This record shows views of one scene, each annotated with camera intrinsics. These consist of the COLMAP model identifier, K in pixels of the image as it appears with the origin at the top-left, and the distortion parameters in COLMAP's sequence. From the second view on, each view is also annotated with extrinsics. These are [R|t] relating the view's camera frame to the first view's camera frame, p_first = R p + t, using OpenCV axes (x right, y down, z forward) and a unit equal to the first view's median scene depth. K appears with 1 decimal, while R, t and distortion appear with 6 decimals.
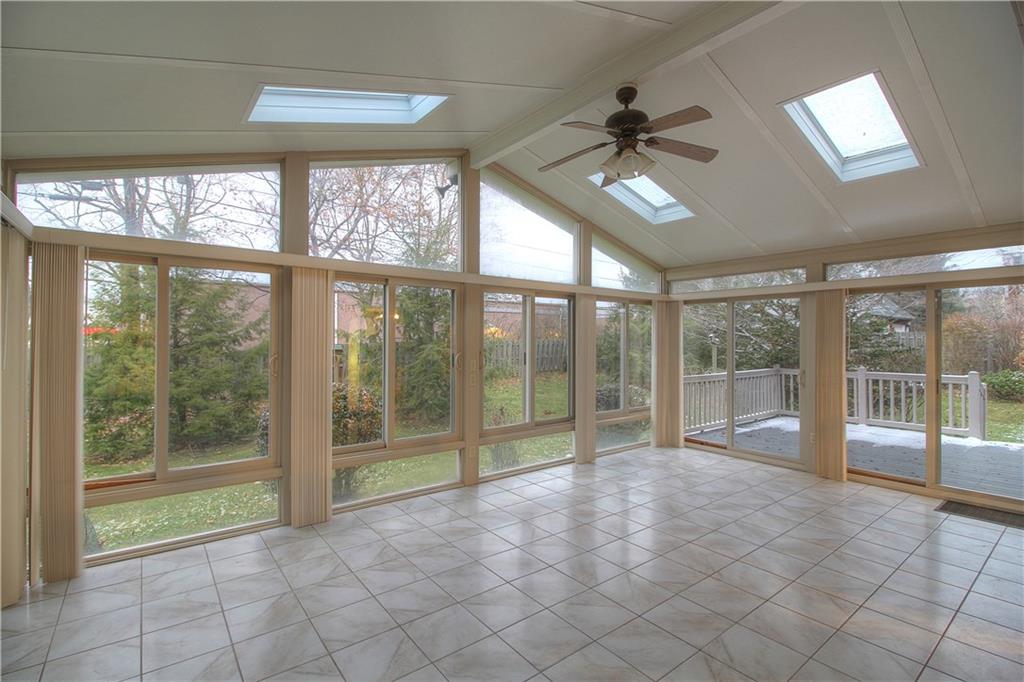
lens RADIAL K [[471.3, 0, 512.1], [0, 471.3, 337.4], [0, 0, 1]] dist [-0.003124, -0.000116]
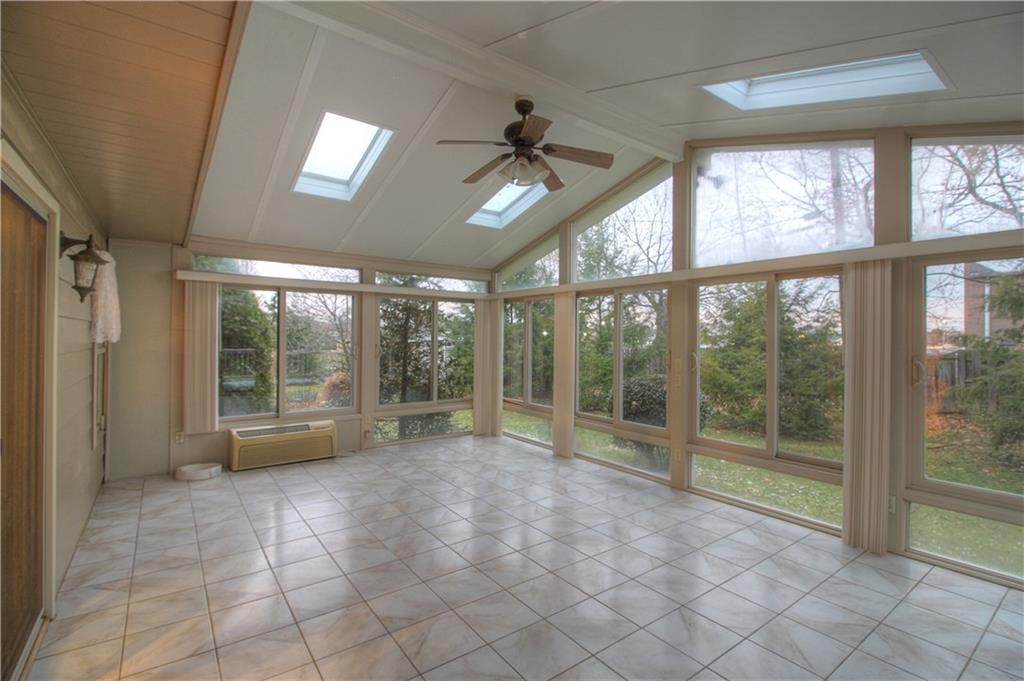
lens RADIAL K [[471.3, 0, 512.5], [0, 471.3, 336.4], [0, 0, 1]] dist [-0.003124, -0.000116]
pose [[-0.024939, 0.002627, -0.999686, 0.845417], [-0.007204, 0.999970, 0.002808, 0.001149], [0.999663, 0.007272, -0.024919, 0.651872]]
